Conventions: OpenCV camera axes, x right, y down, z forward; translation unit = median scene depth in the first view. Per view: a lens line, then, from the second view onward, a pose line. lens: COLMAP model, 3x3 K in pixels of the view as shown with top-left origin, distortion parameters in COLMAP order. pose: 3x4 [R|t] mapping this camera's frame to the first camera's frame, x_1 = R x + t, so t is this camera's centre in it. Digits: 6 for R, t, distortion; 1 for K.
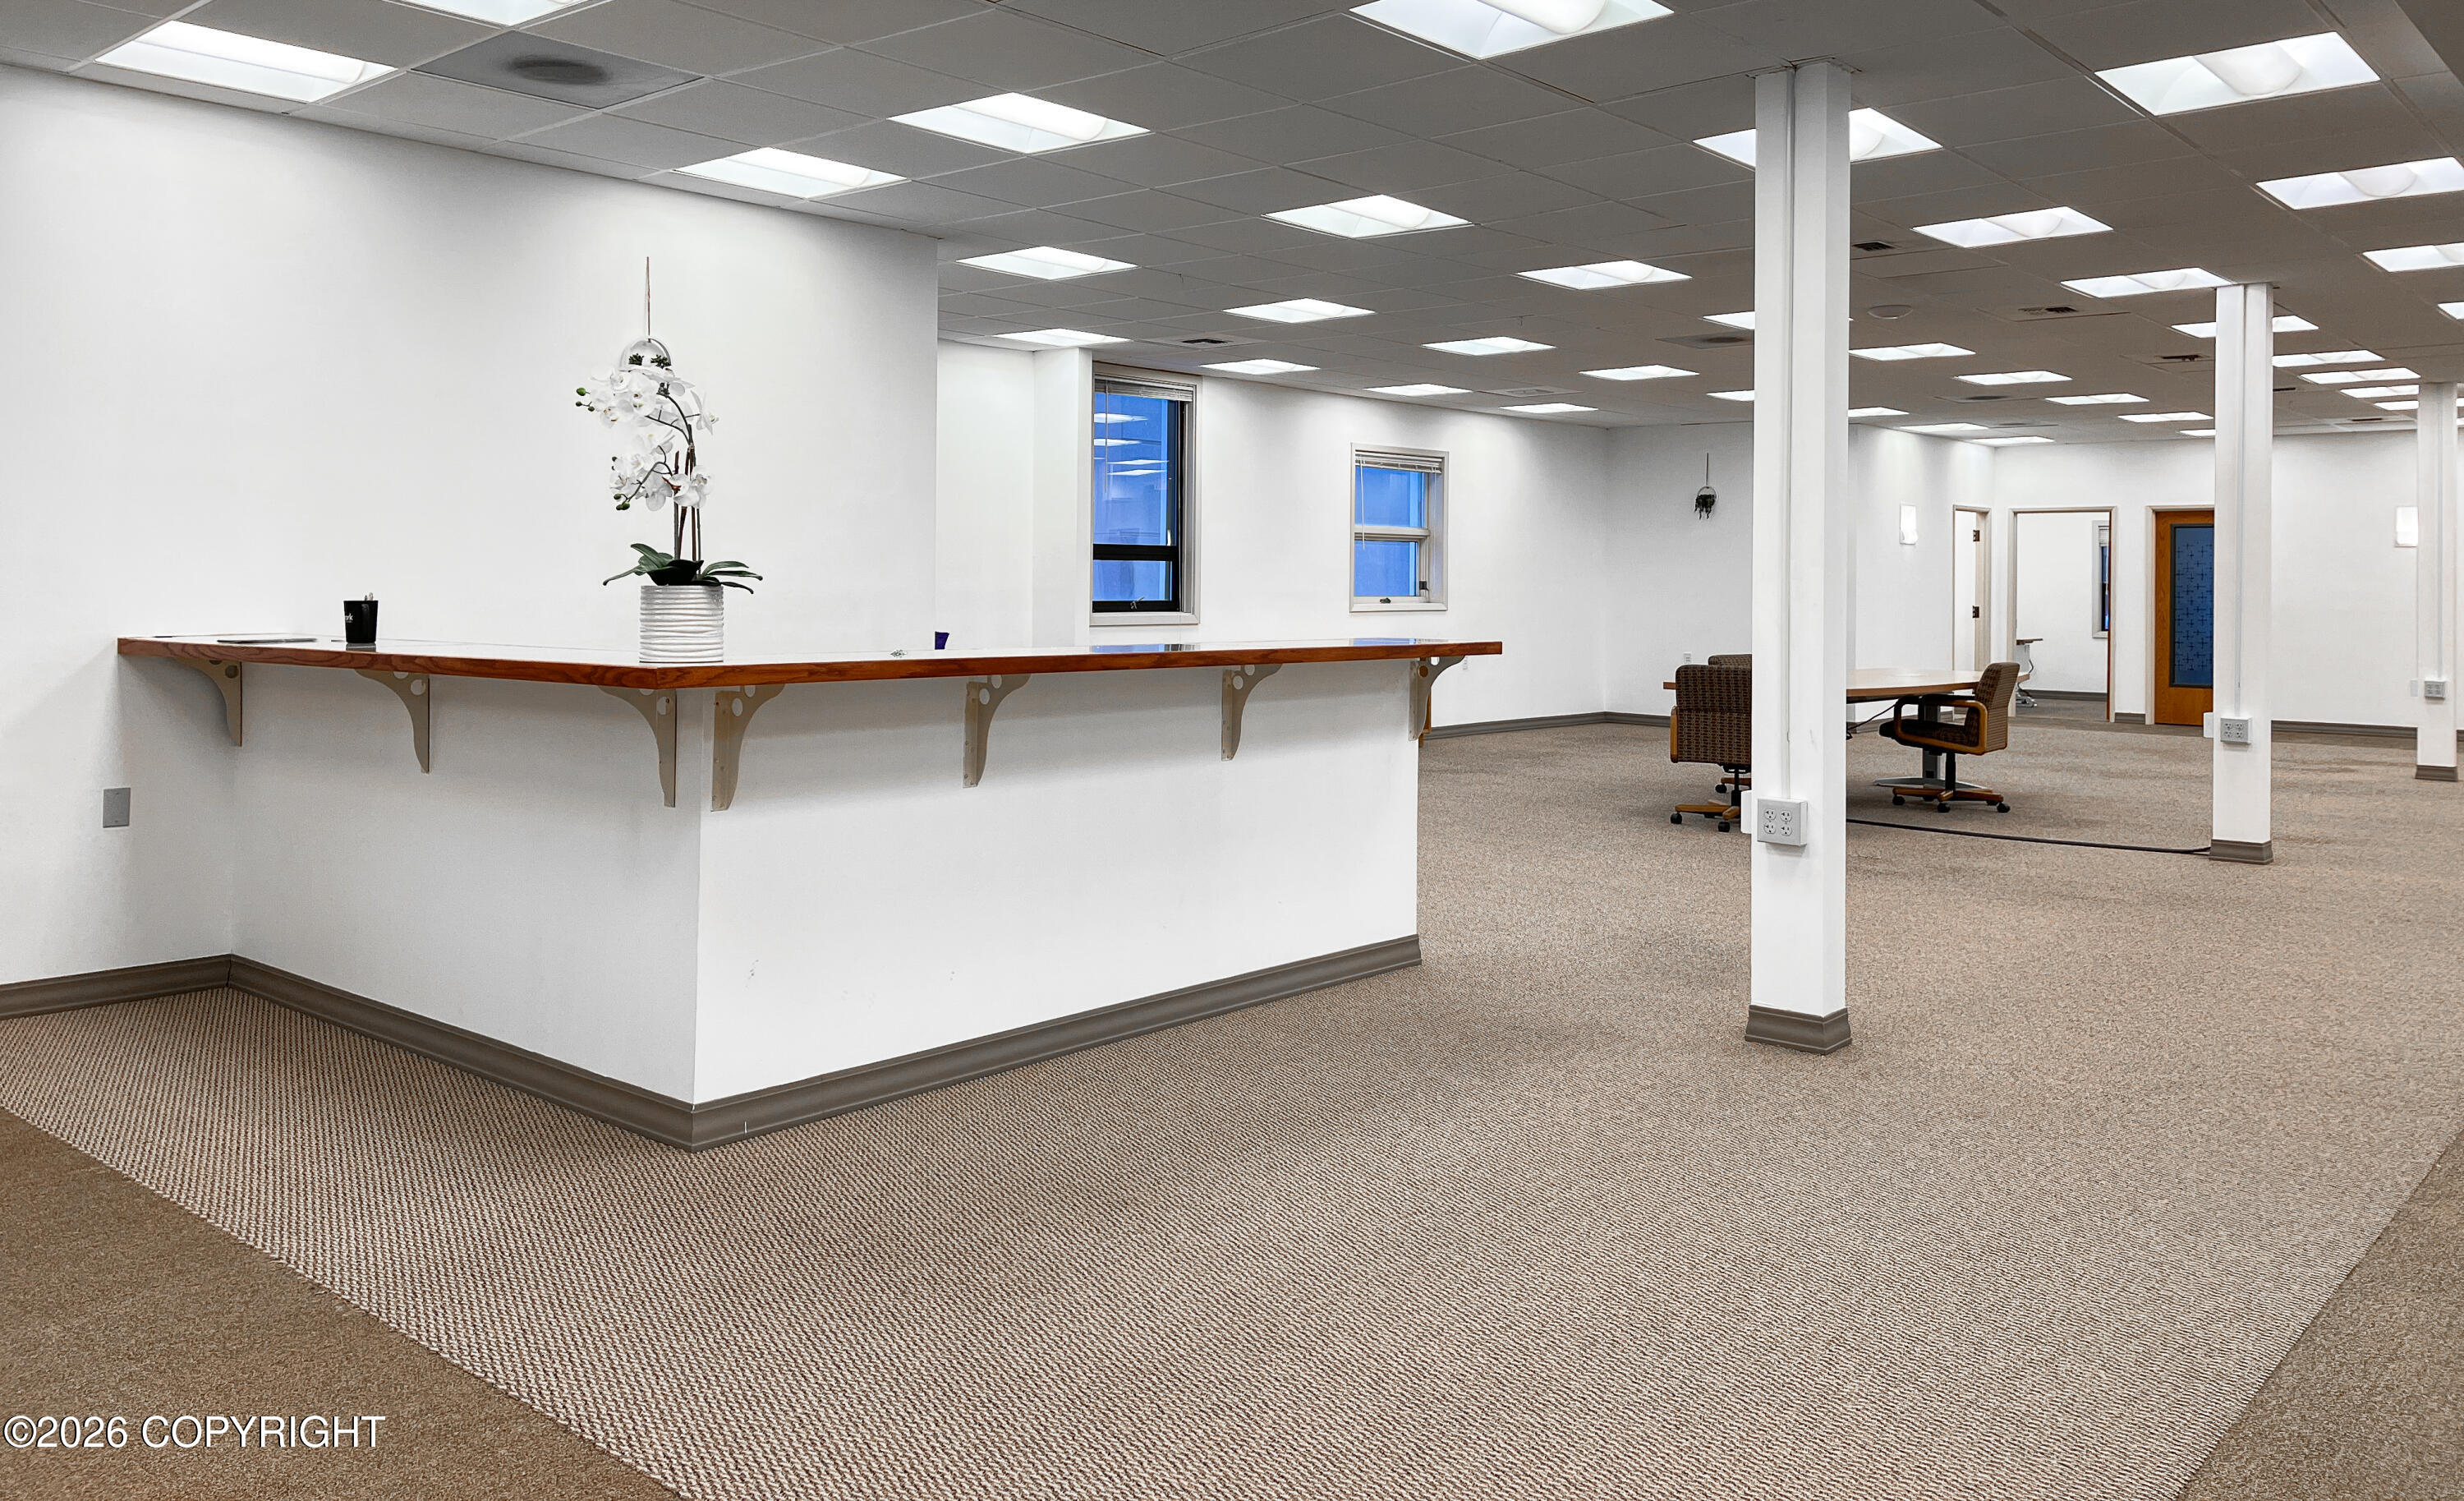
lens RADIAL K [[1854.2, 0, 1227.9], [0, 1854.2, 573.8], [0, 0, 1]] dist [0.069636, -0.085972]
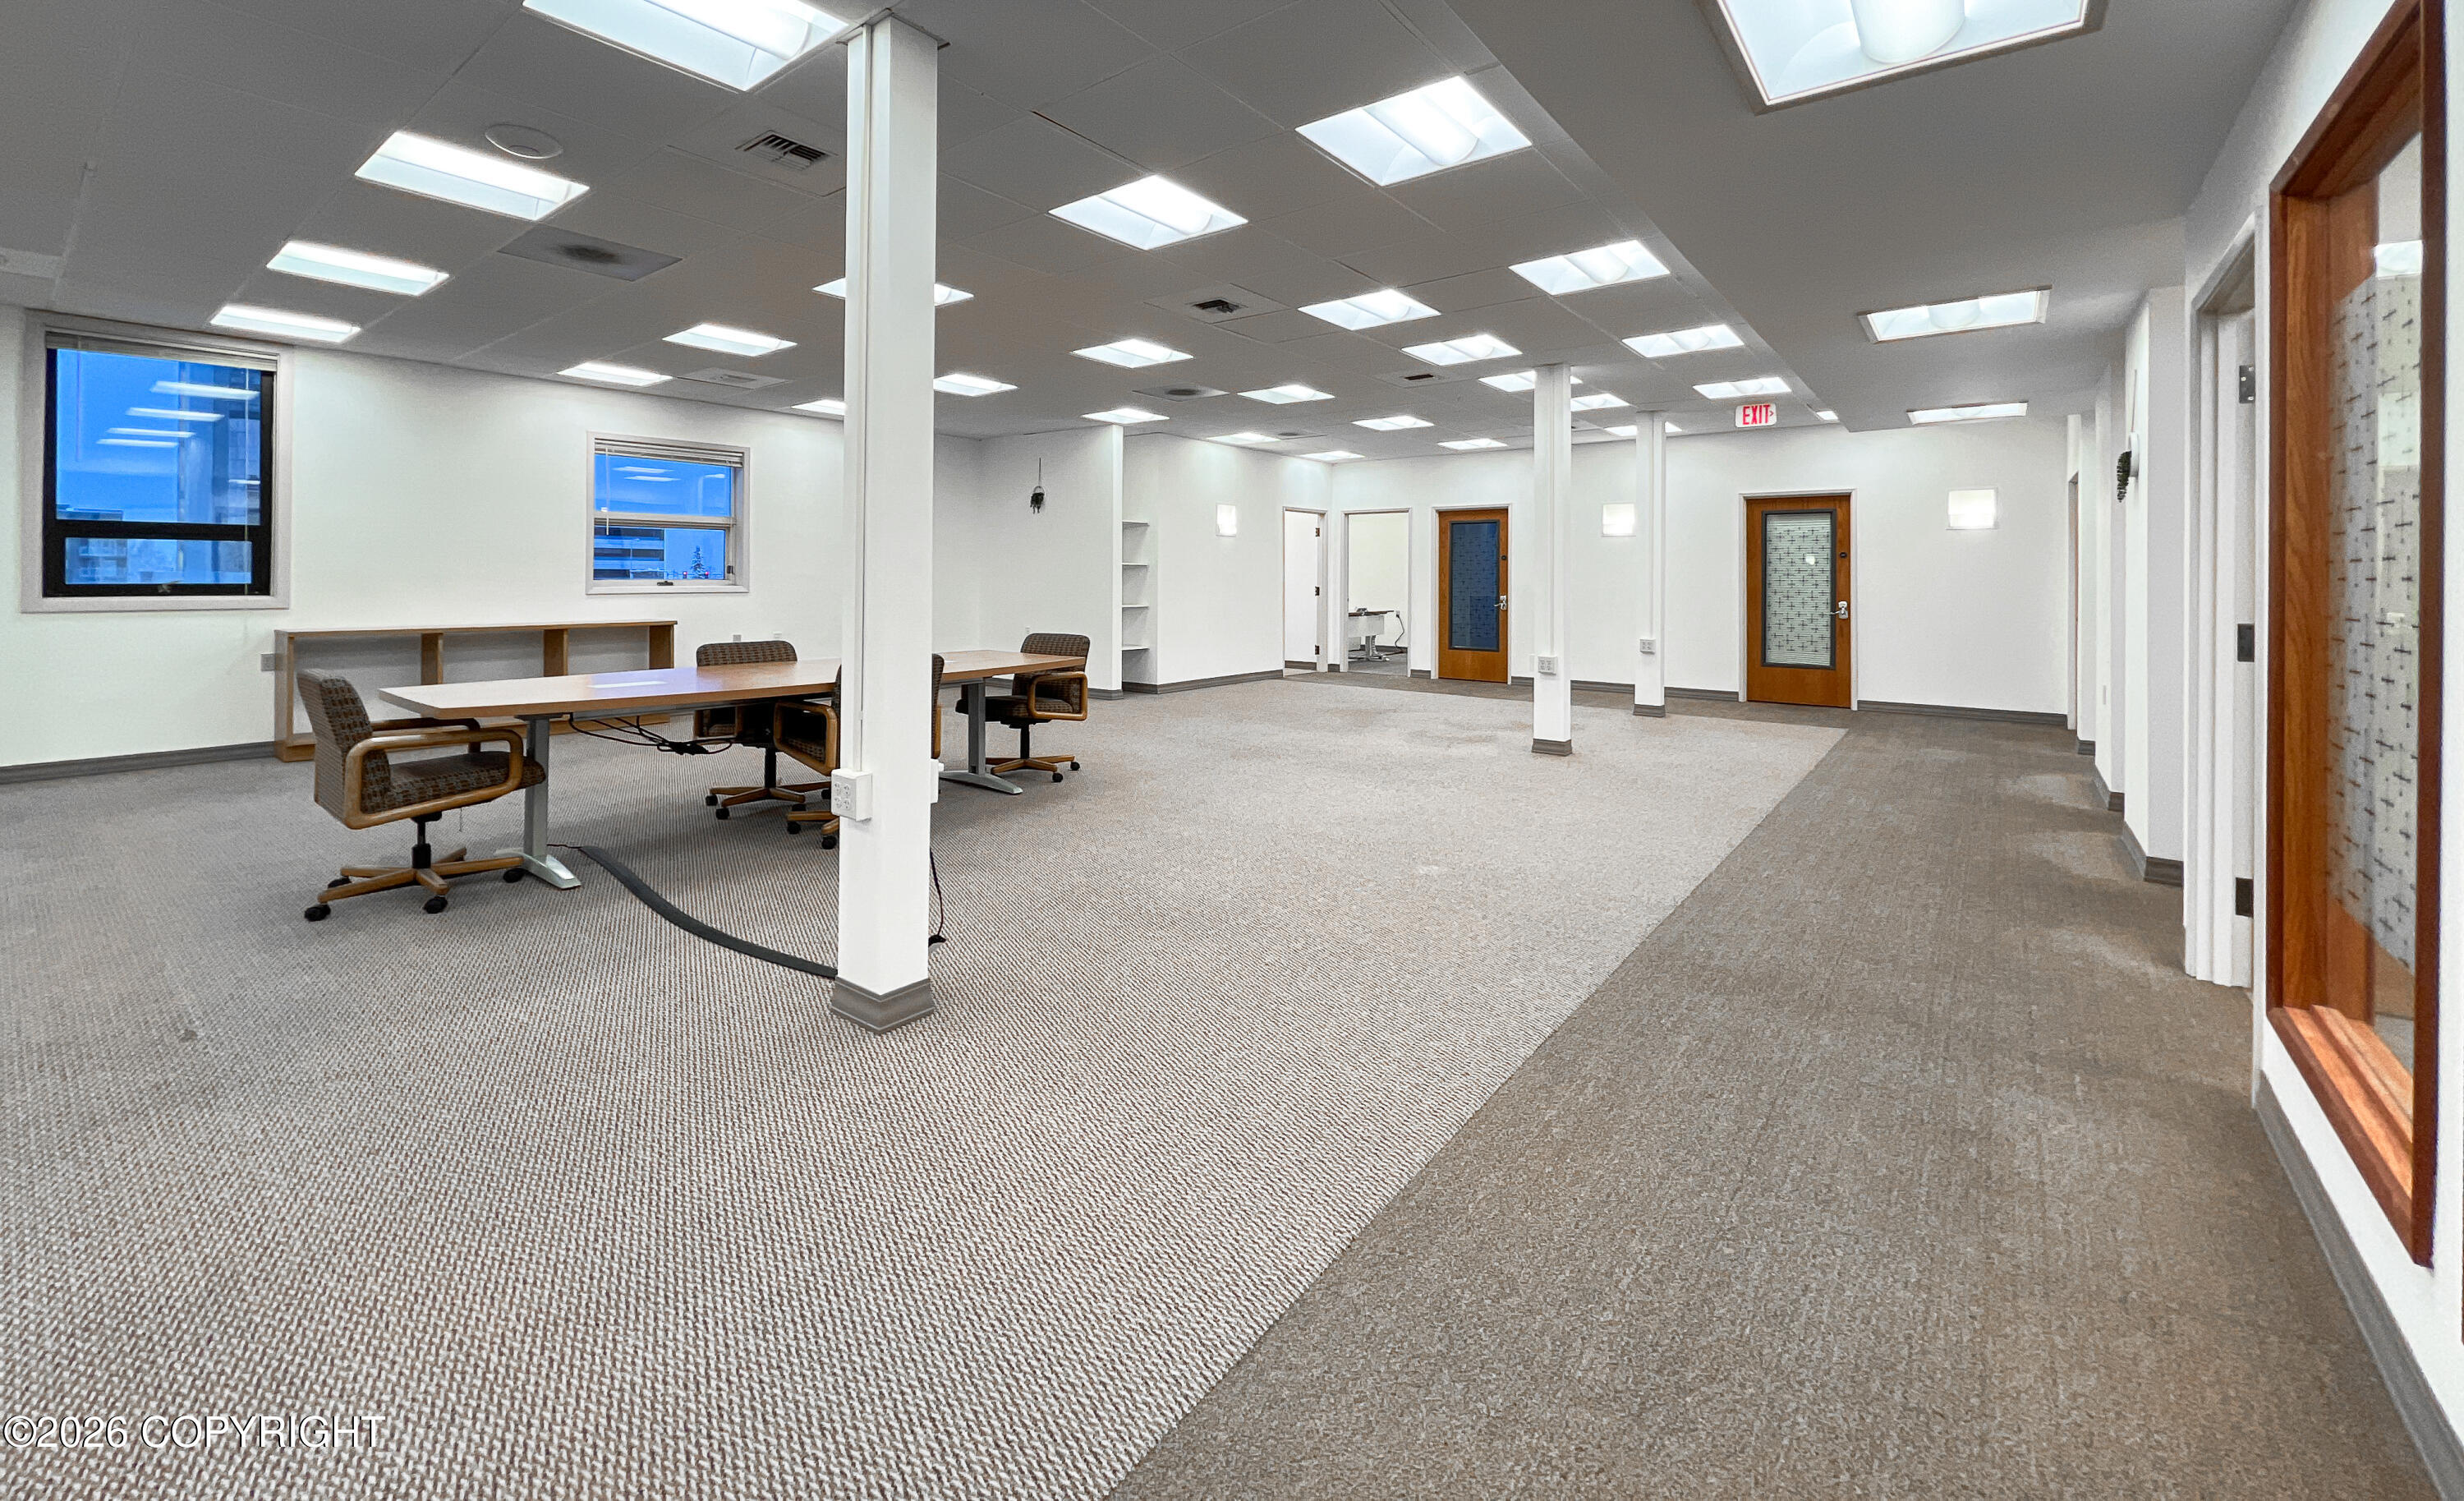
lens RADIAL K [[986.1, 0, 1227.5], [0, 986.1, 573.8], [0, 0, 1]] dist [-0.005201, 0.001943]
pose [[0.998267, -0.003713, 0.058734, 0.839821], [0.003617, 0.999992, 0.001735, 0.020513], [-0.058740, -0.001519, 0.998272, 0.916253]]
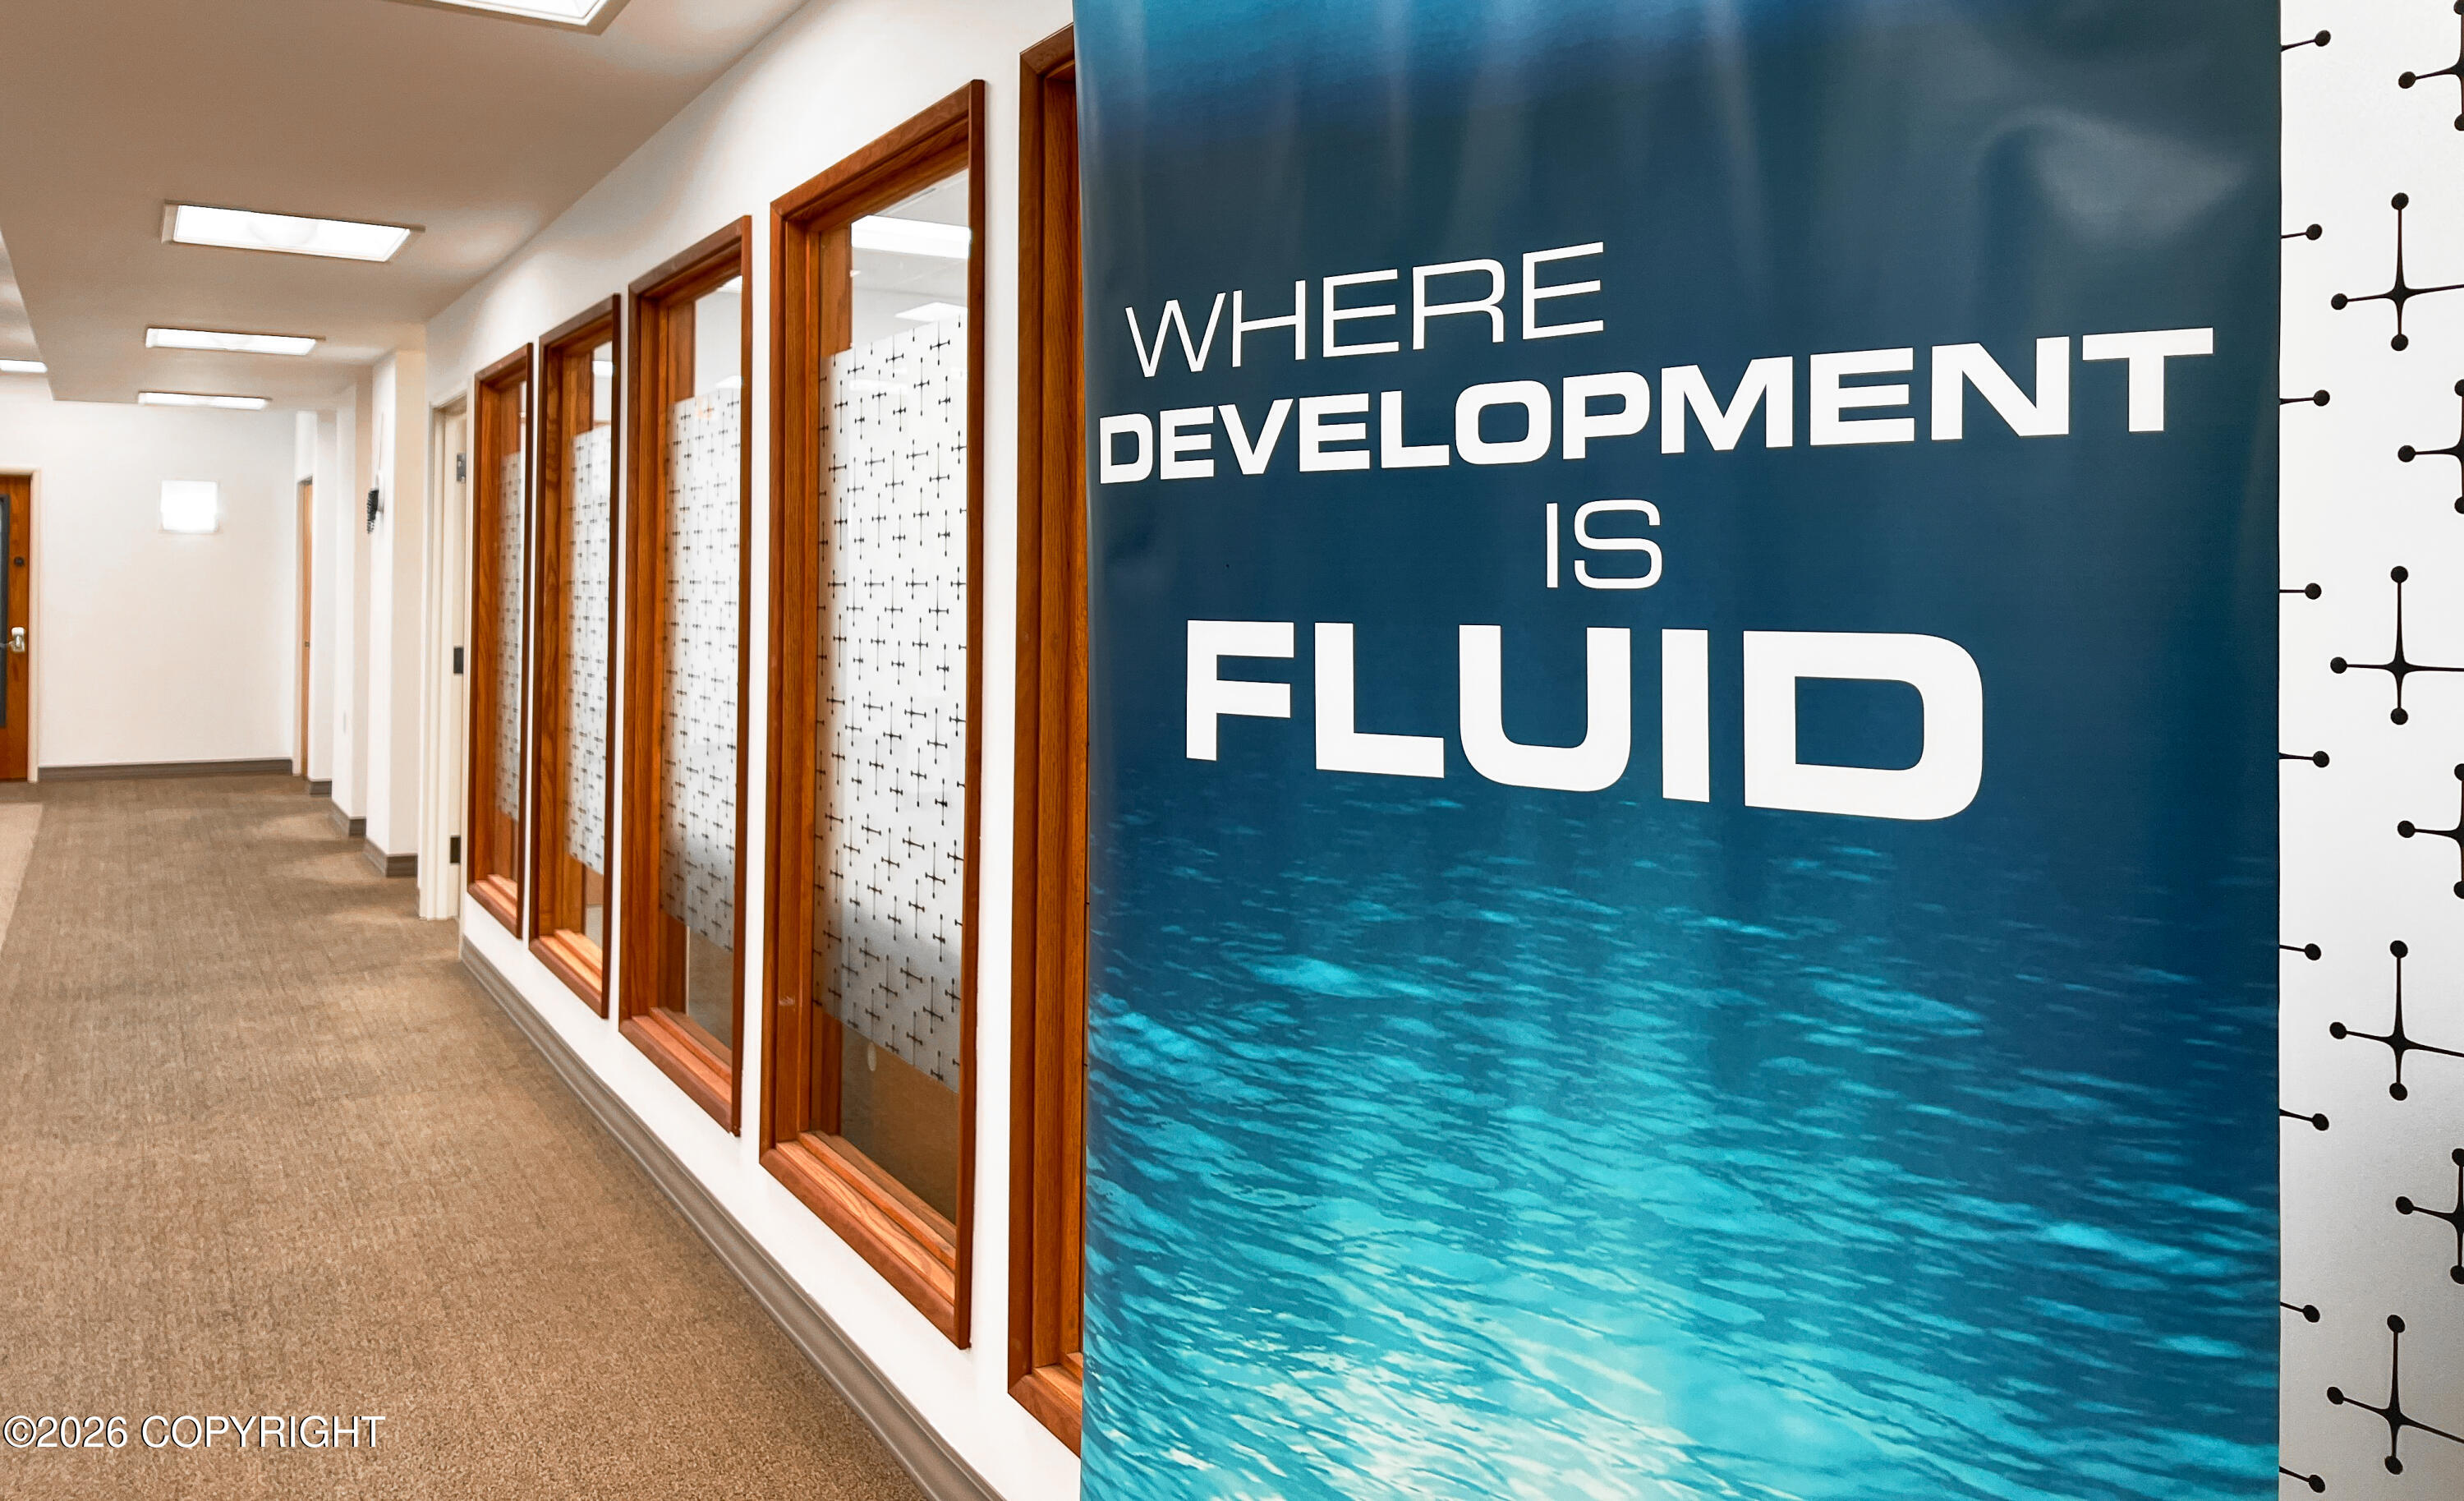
lens RADIAL K [[1854.2, 0, 1240.6], [0, 1854.2, 578.2], [0, 0, 1]] dist [0.069636, -0.085972]
pose [[0.306870, -0.001499, 0.951750, 0.386775], [-0.010630, 0.999931, 0.005002, -0.006741], [-0.951692, -0.011652, 0.306833, 0.530754]]
